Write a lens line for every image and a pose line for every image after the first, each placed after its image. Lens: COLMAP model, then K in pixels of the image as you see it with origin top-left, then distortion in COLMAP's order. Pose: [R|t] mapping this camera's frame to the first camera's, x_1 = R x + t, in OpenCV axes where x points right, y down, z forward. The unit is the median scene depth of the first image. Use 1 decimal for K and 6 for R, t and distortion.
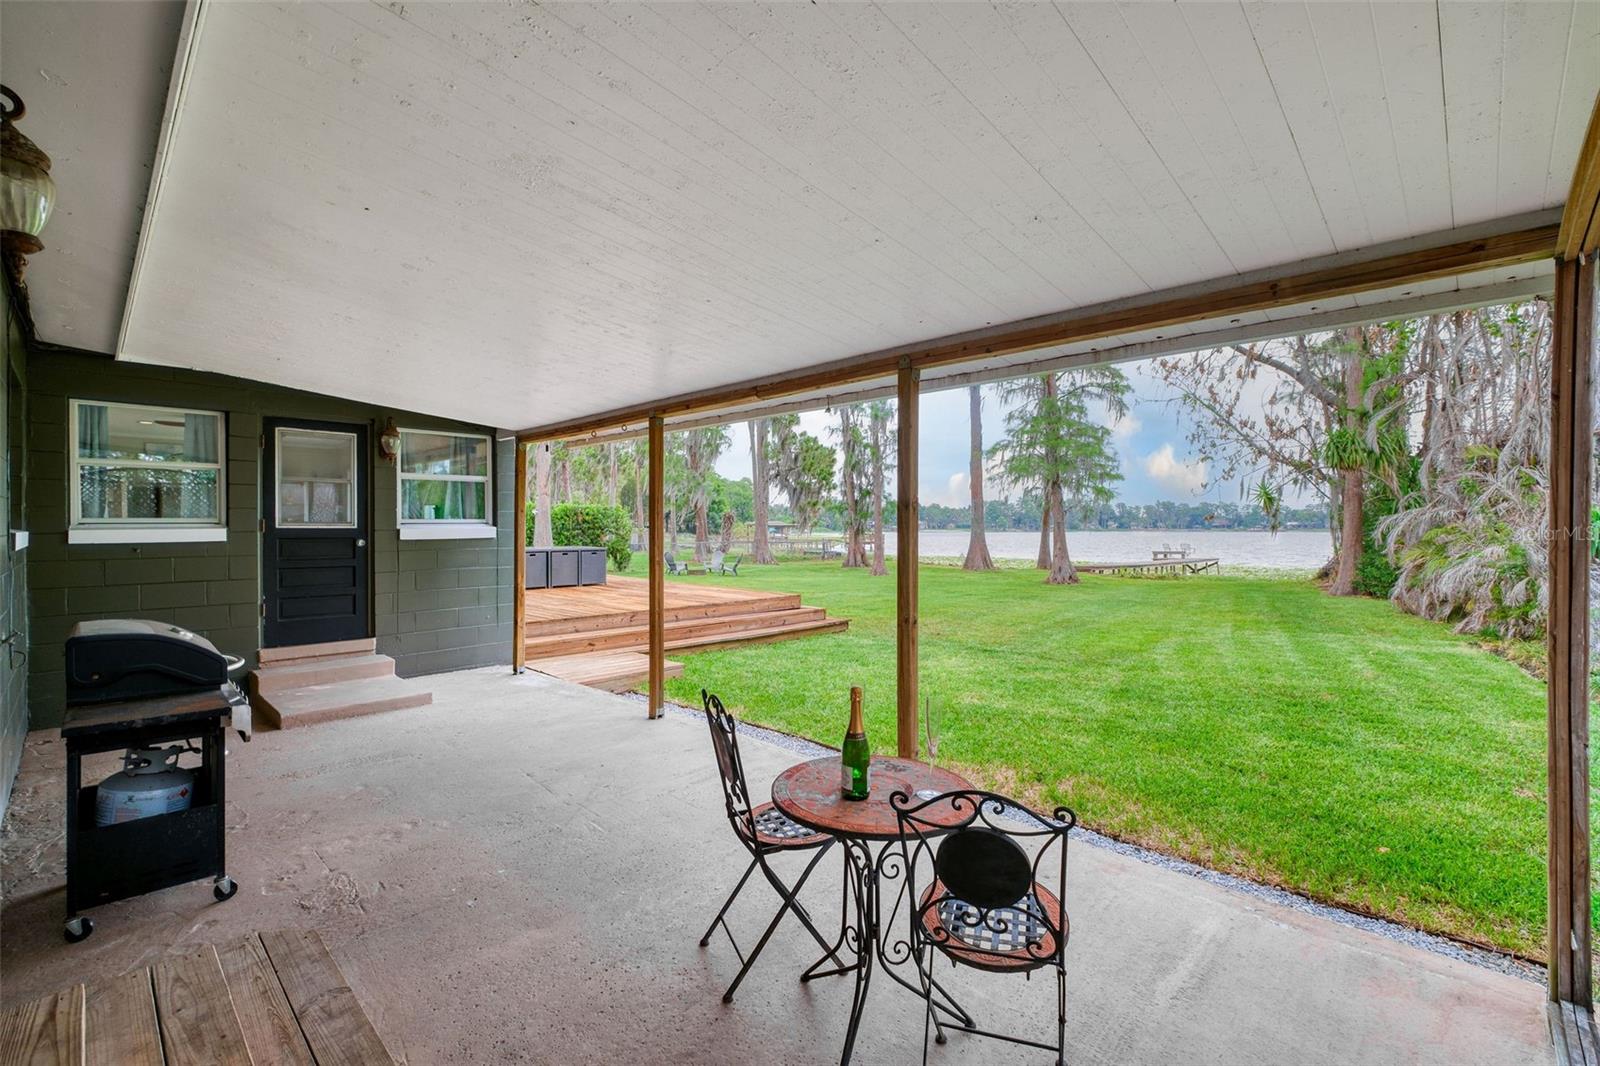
lens RADIAL K [[695.1, 0, 793.4], [0, 695.1, 534.3], [0, 0, 1]] dist [0.001241, -0.000006]
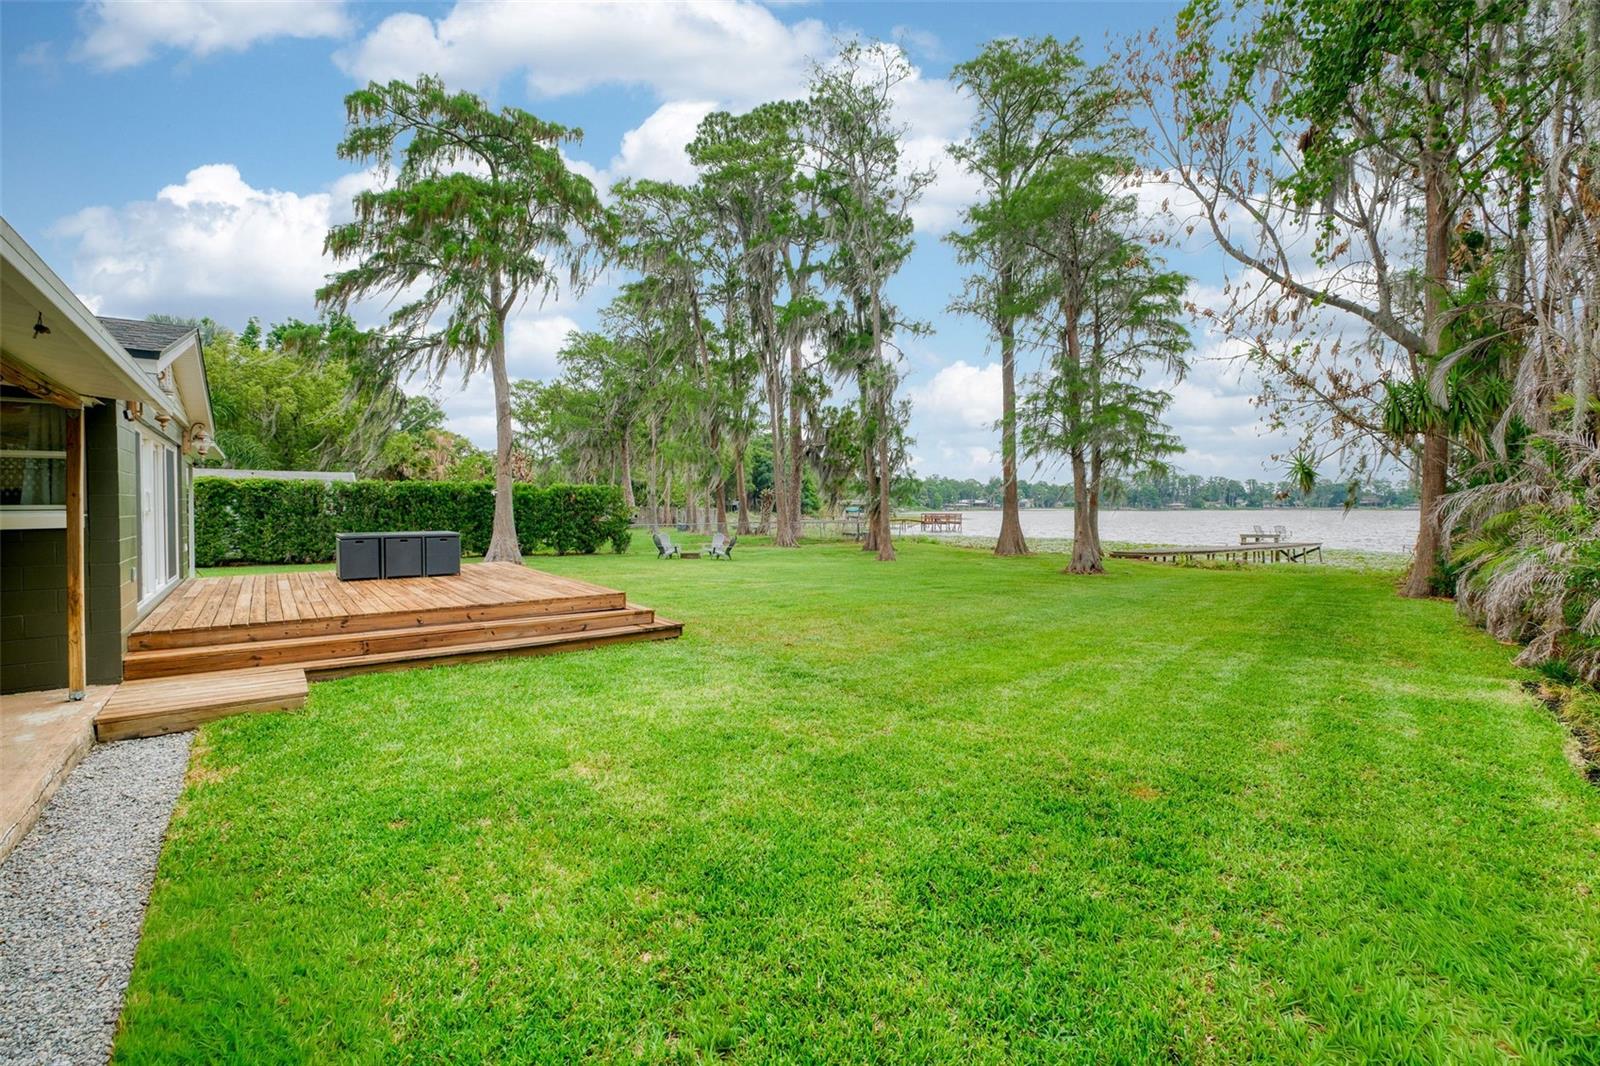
lens RADIAL K [[695.1, 0, 802.3], [0, 695.1, 518.0], [0, 0, 1]] dist [0.001241, -0.000006]
pose [[0.990859, 0.001285, -0.134894, 0.135401], [-0.000311, 0.999974, 0.007236, -0.002949], [0.134899, -0.007128, 0.990834, 0.088012]]
